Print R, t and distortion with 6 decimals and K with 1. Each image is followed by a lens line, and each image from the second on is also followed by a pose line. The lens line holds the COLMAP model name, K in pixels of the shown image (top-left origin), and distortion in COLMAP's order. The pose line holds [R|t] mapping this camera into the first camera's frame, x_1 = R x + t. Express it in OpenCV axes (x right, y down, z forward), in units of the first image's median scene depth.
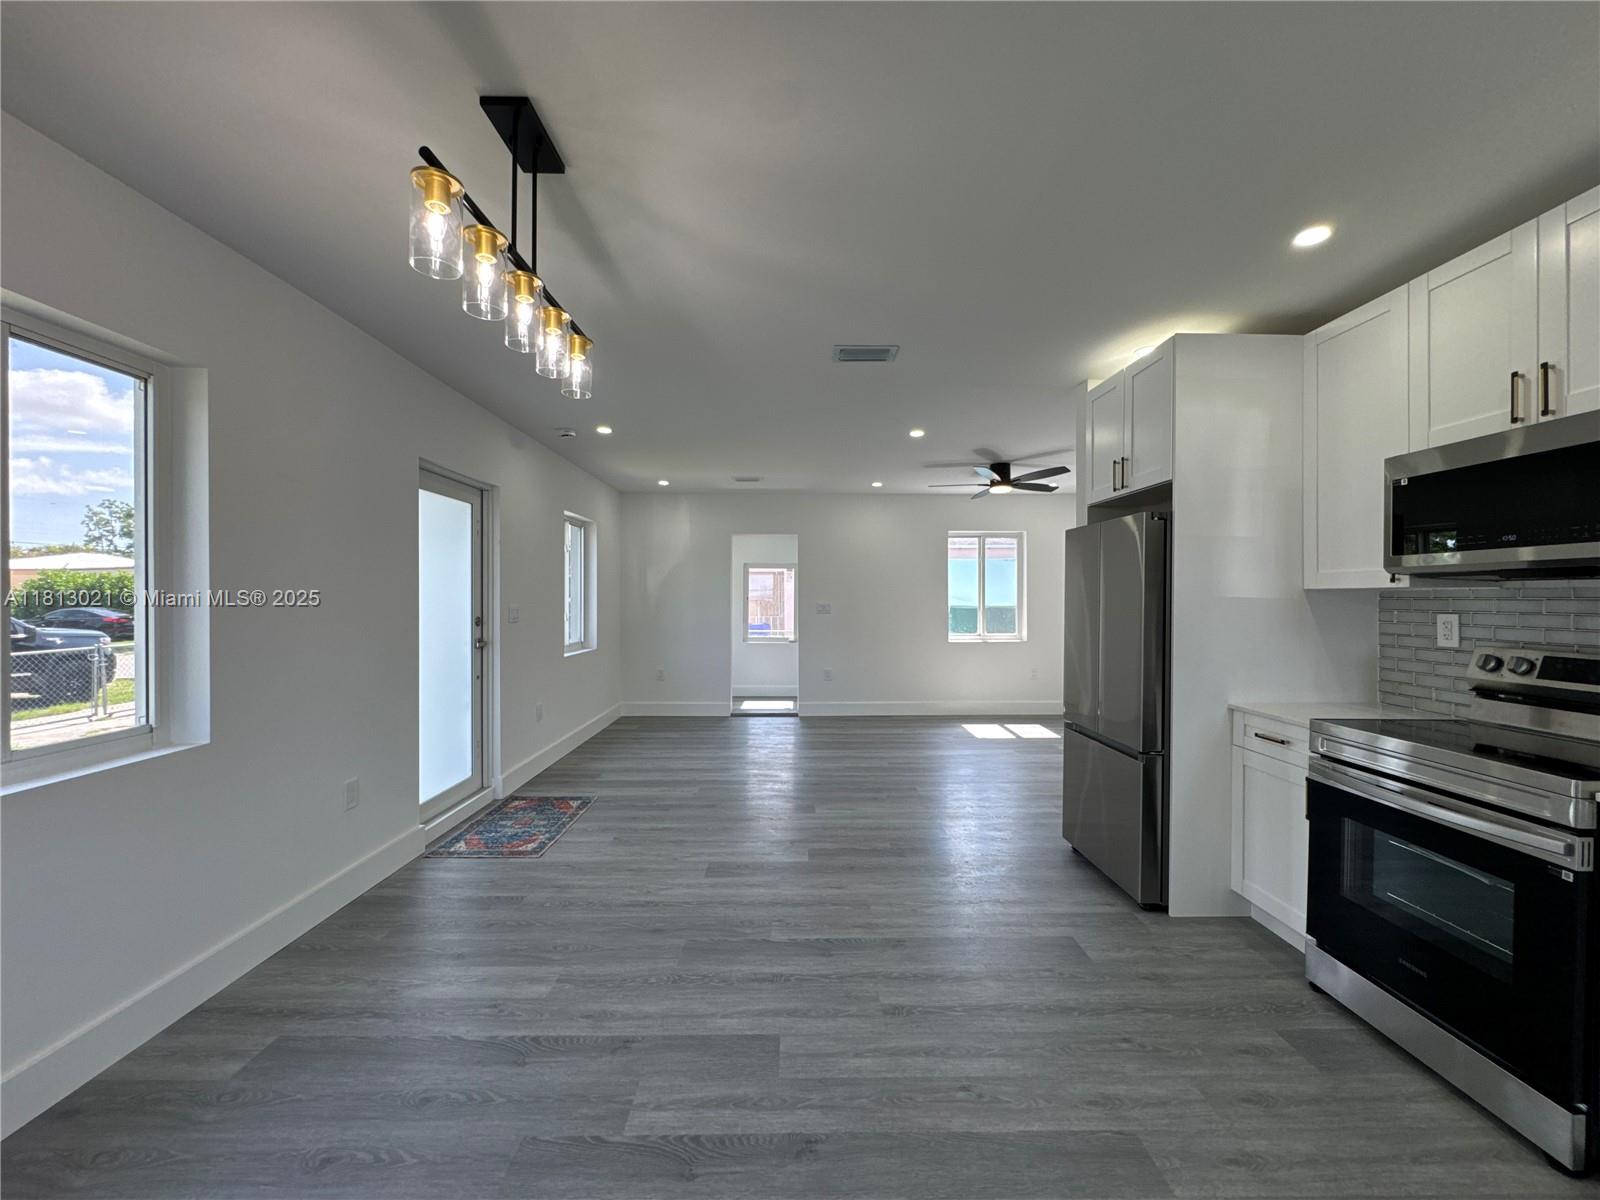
lens RADIAL K [[648.4, 0, 800.0], [0, 648.4, 600.0], [0, 0, 1]] dist [-0.000291, -0.000025]
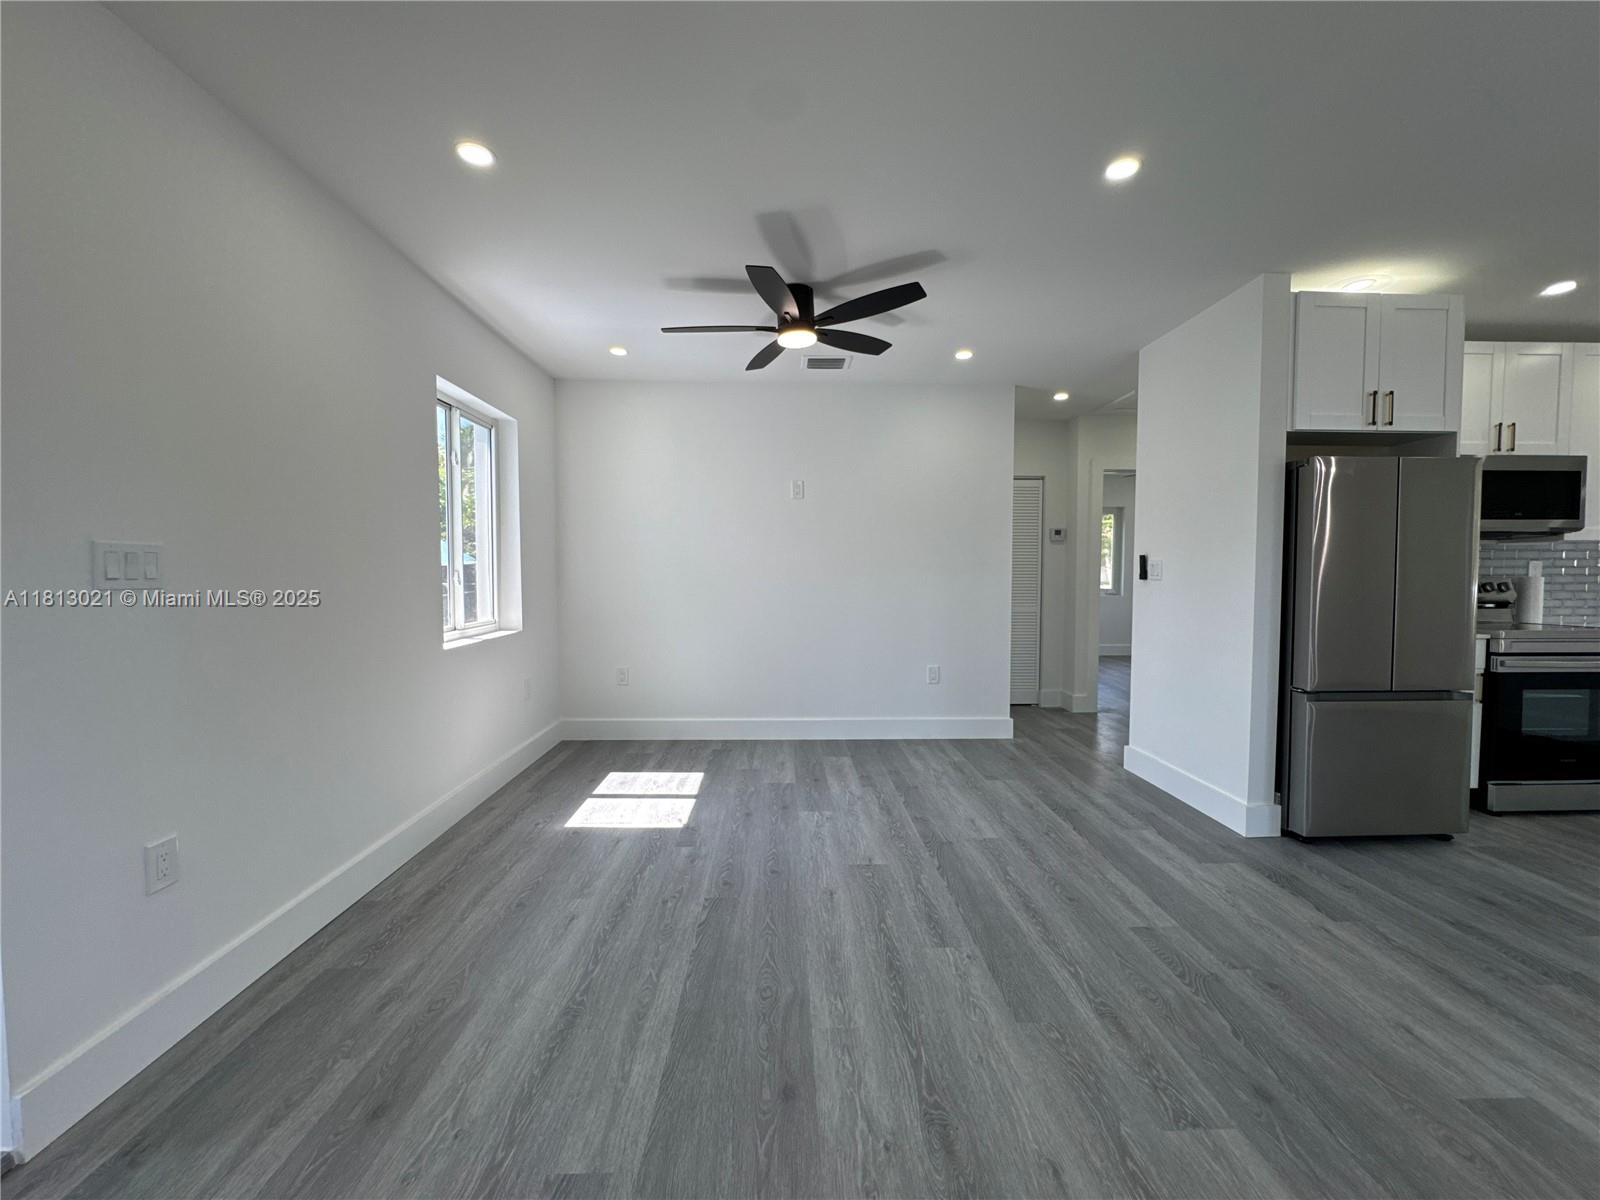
lens RADIAL K [[648.4, 0, 800.0], [0, 648.4, 600.0], [0, 0, 1]] dist [-0.000291, -0.000025]
pose [[-0.017997, -0.106250, 0.994177, -0.498676], [-0.012527, 0.994284, 0.106035, -0.022793], [-0.999760, -0.010546, -0.019225, 2.160326]]
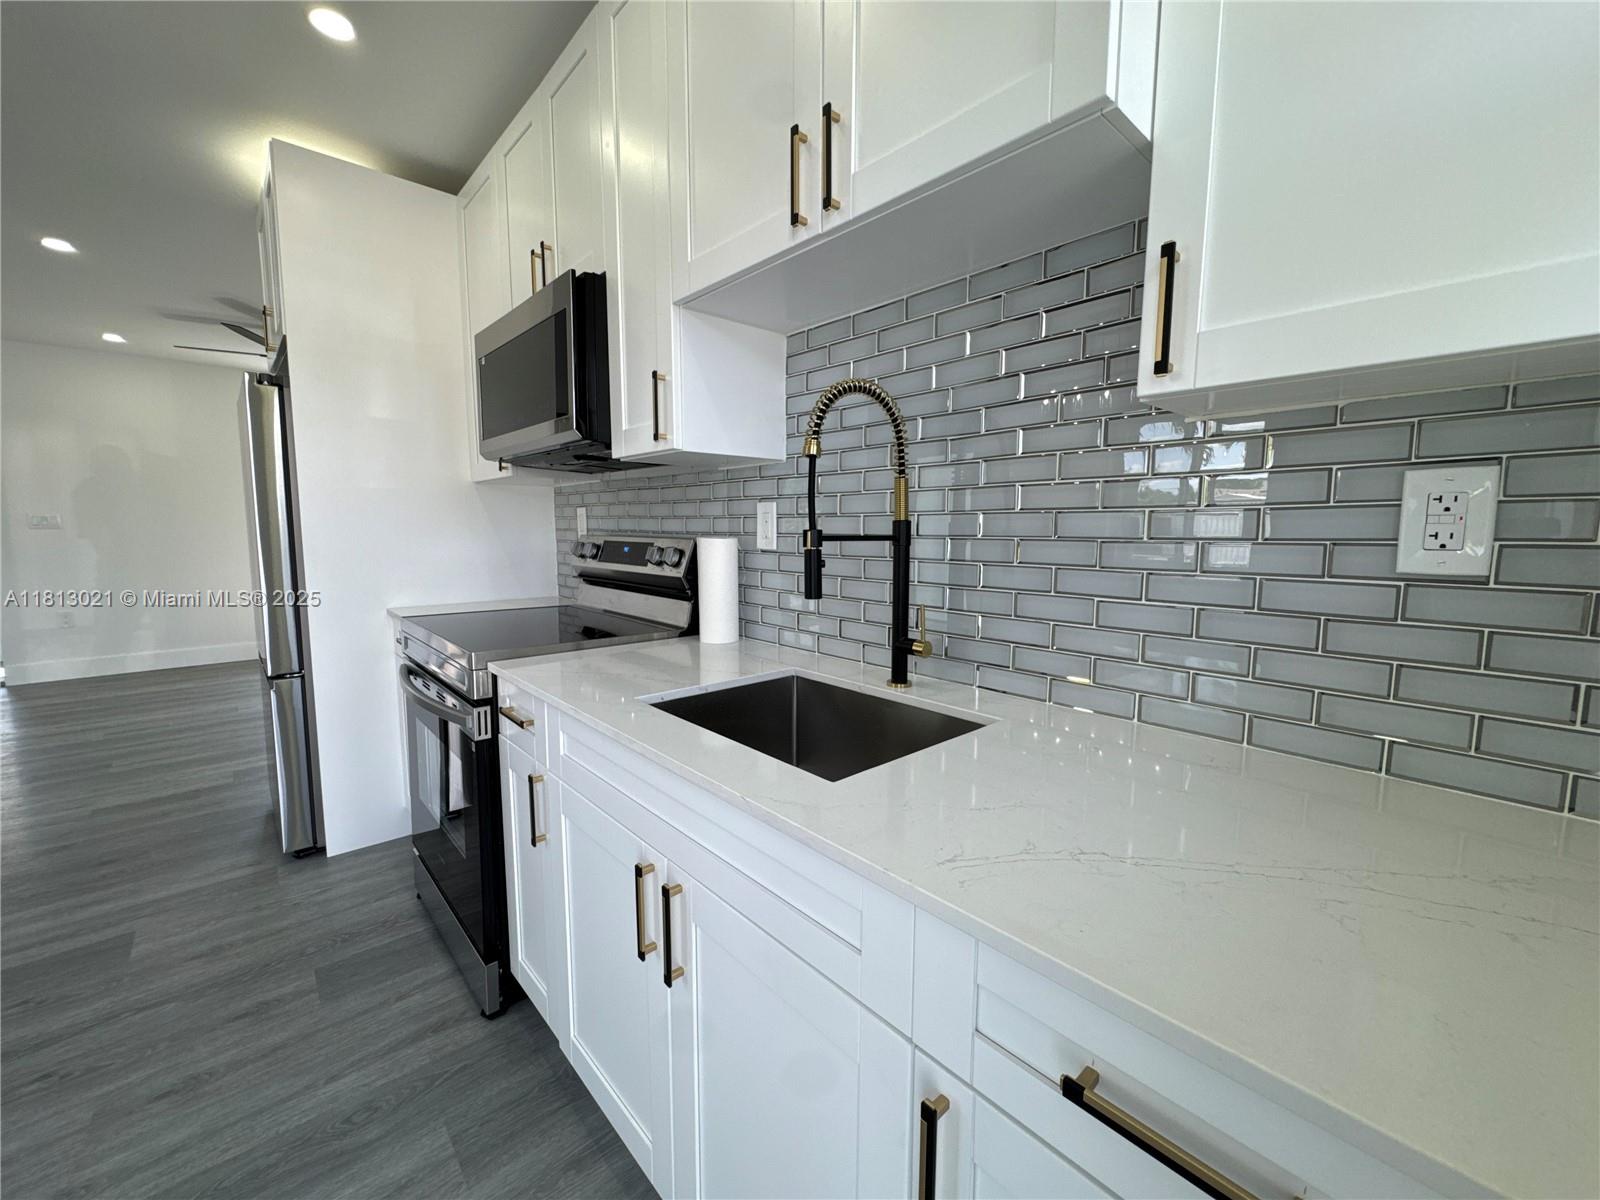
lens RADIAL K [[648.4, 0, 800.0], [0, 648.4, 600.0], [0, 0, 1]] dist [-0.000291, -0.000025]
pose [[0.754126, -0.079585, 0.651890, 0.508953], [0.001723, 0.992867, 0.119219, 0.043034], [-0.656728, -0.088783, 0.748883, -0.039174]]
